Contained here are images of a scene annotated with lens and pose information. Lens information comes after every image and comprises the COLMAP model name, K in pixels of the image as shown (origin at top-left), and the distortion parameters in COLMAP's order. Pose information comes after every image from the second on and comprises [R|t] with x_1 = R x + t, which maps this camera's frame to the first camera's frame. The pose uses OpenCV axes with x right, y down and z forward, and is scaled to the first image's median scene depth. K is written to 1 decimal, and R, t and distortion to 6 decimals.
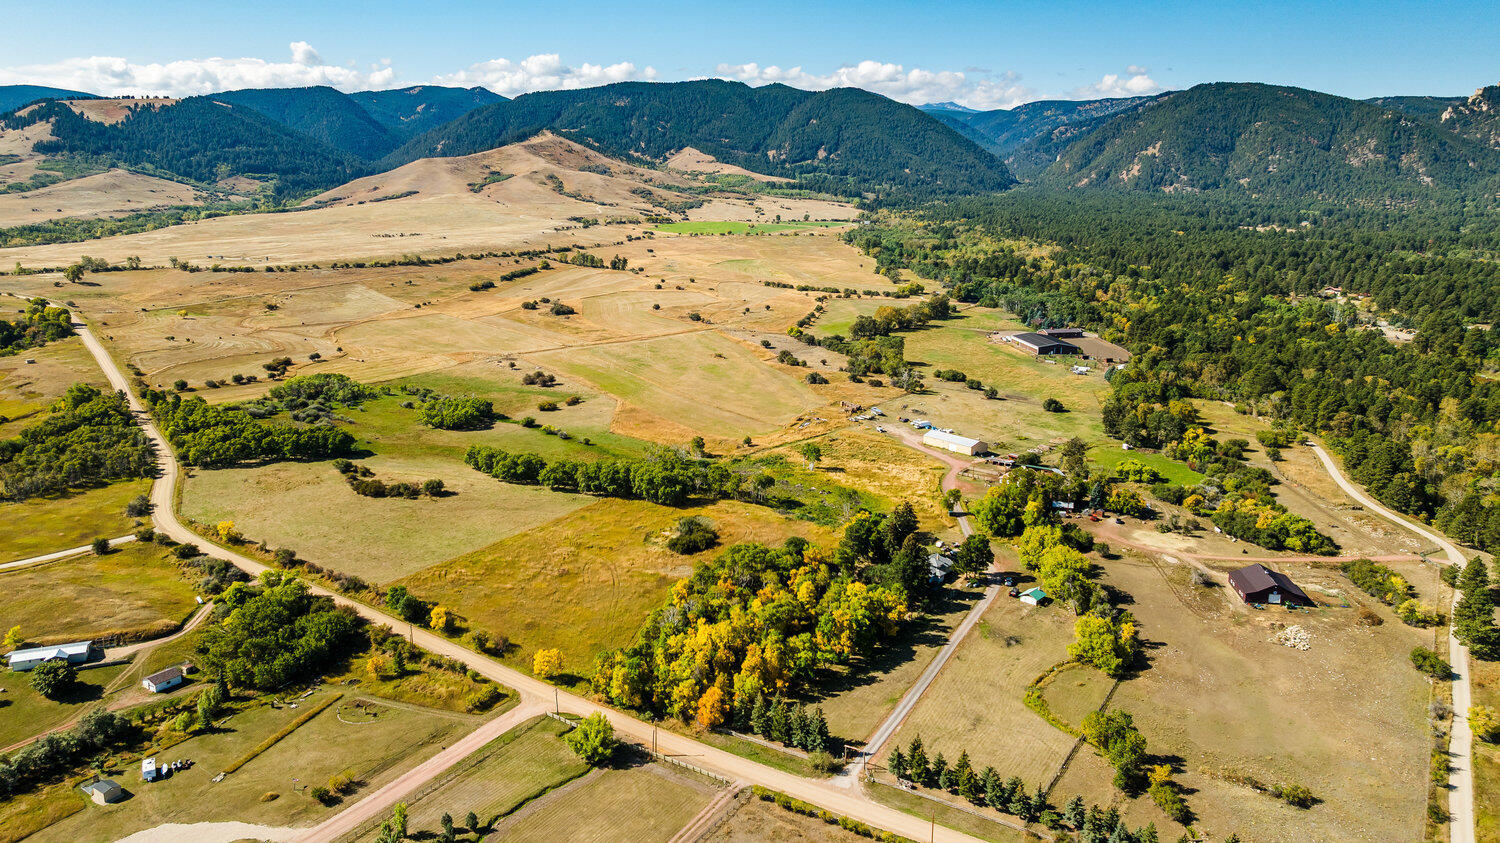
lens RADIAL K [[1047.1, 0, 746.1], [0, 1047.1, 433.8], [0, 0, 1]] dist [-0.027470, 0.018580]
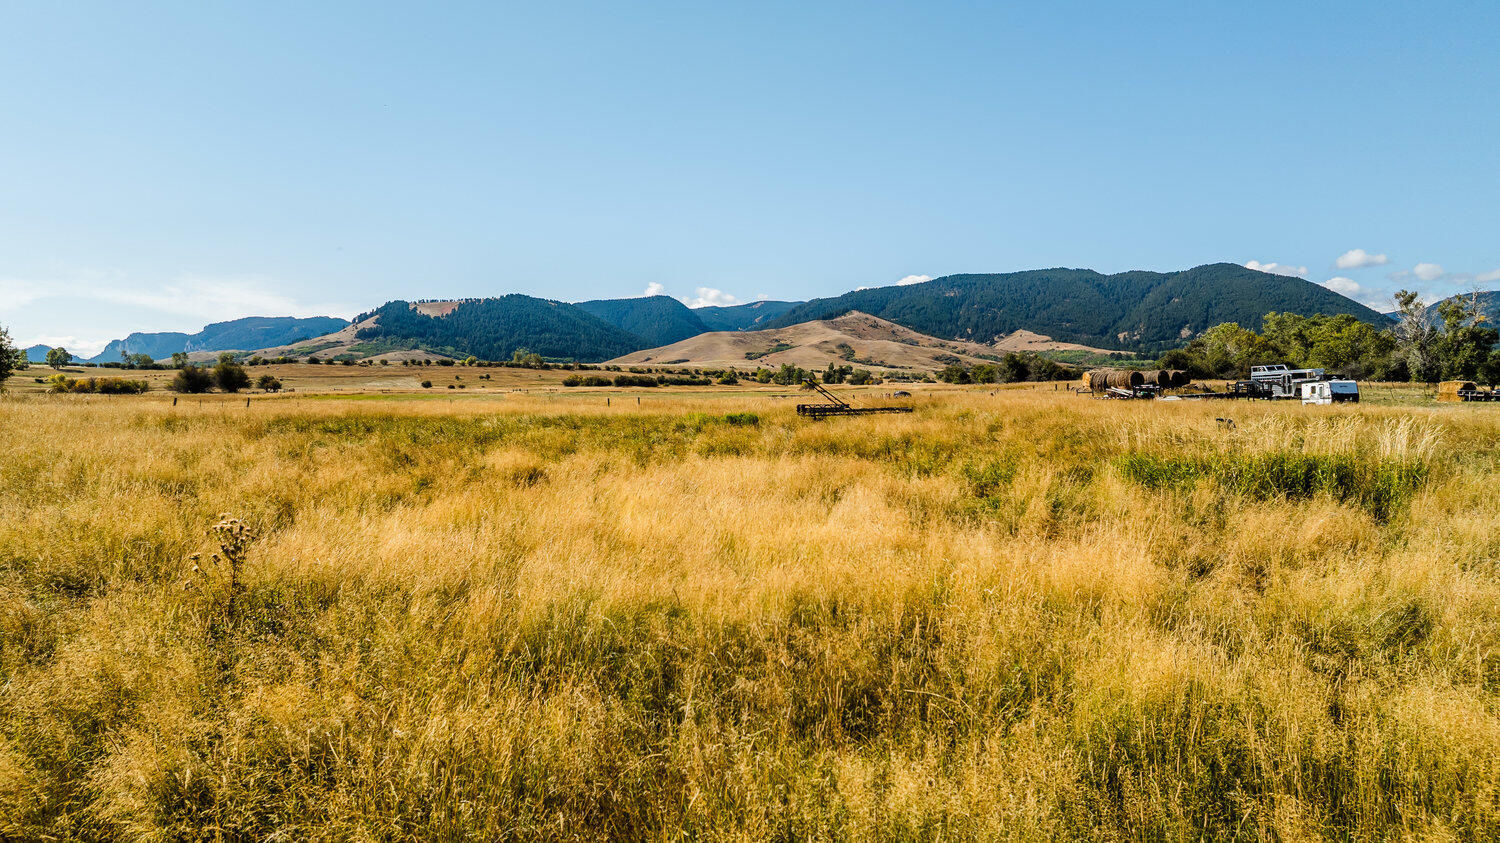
lens RADIAL K [[1053.0, 0, 752.1], [0, 1053.0, 420.6], [0, 0, 1]] dist [-0.032669, 0.031675]
pose [[0.945851, -0.005182, -0.324561, 0.021516], [-0.068939, 0.973856, -0.216454, 0.005607], [0.317197, 0.227108, 0.920765, 0.181421]]
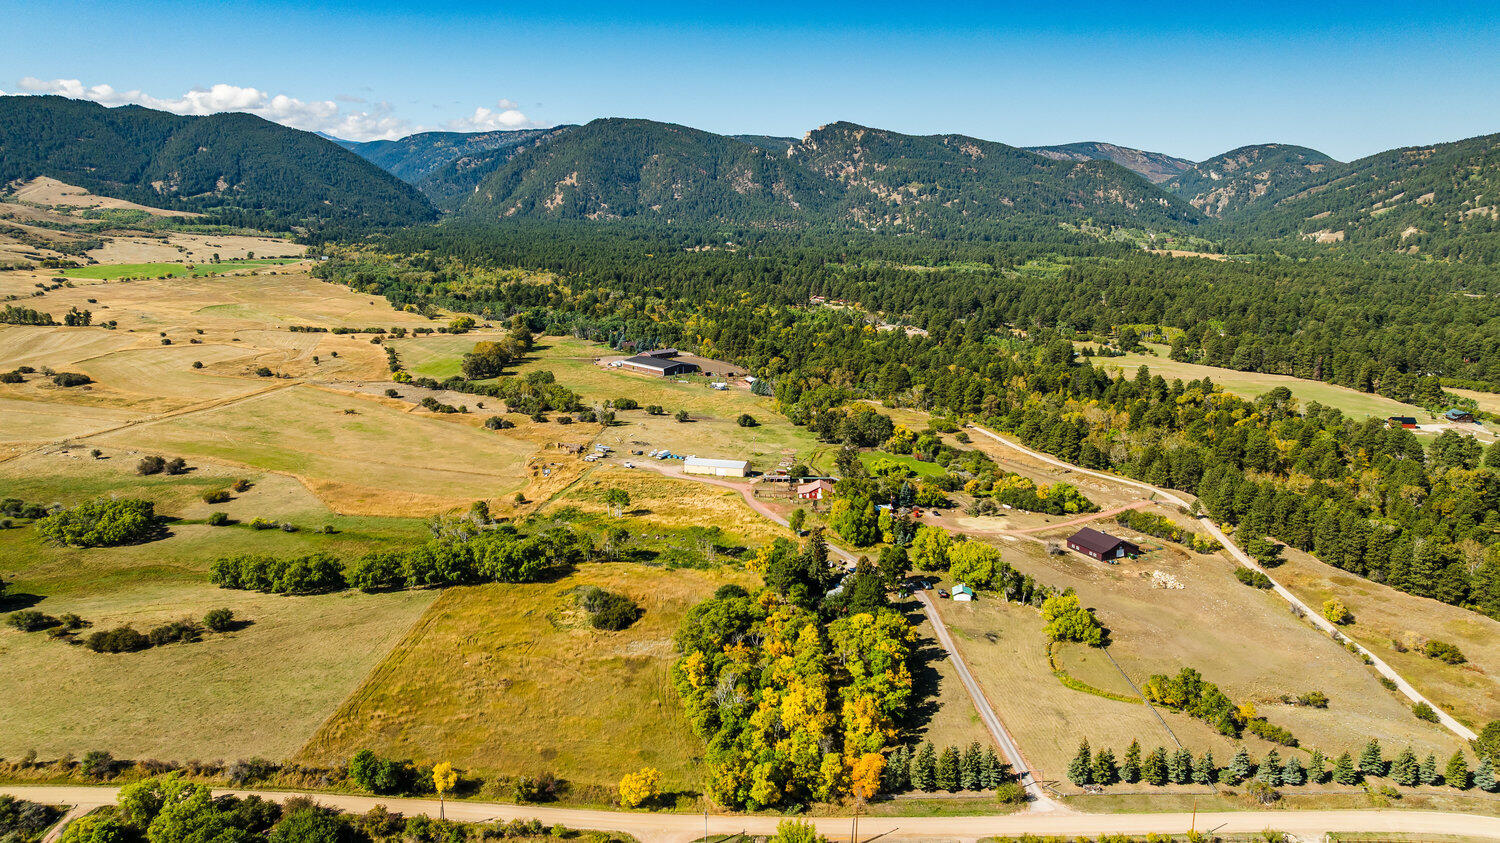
lens RADIAL K [[1053.0, 0, 747.3], [0, 1053.0, 417.3], [0, 0, 1]] dist [-0.032669, 0.031675]
pose [[0.841628, -0.114884, 0.527696, -0.057617], [0.138202, 0.990392, -0.004802, -0.005781], [-0.522075, 0.076970, 0.849419, 0.026216]]
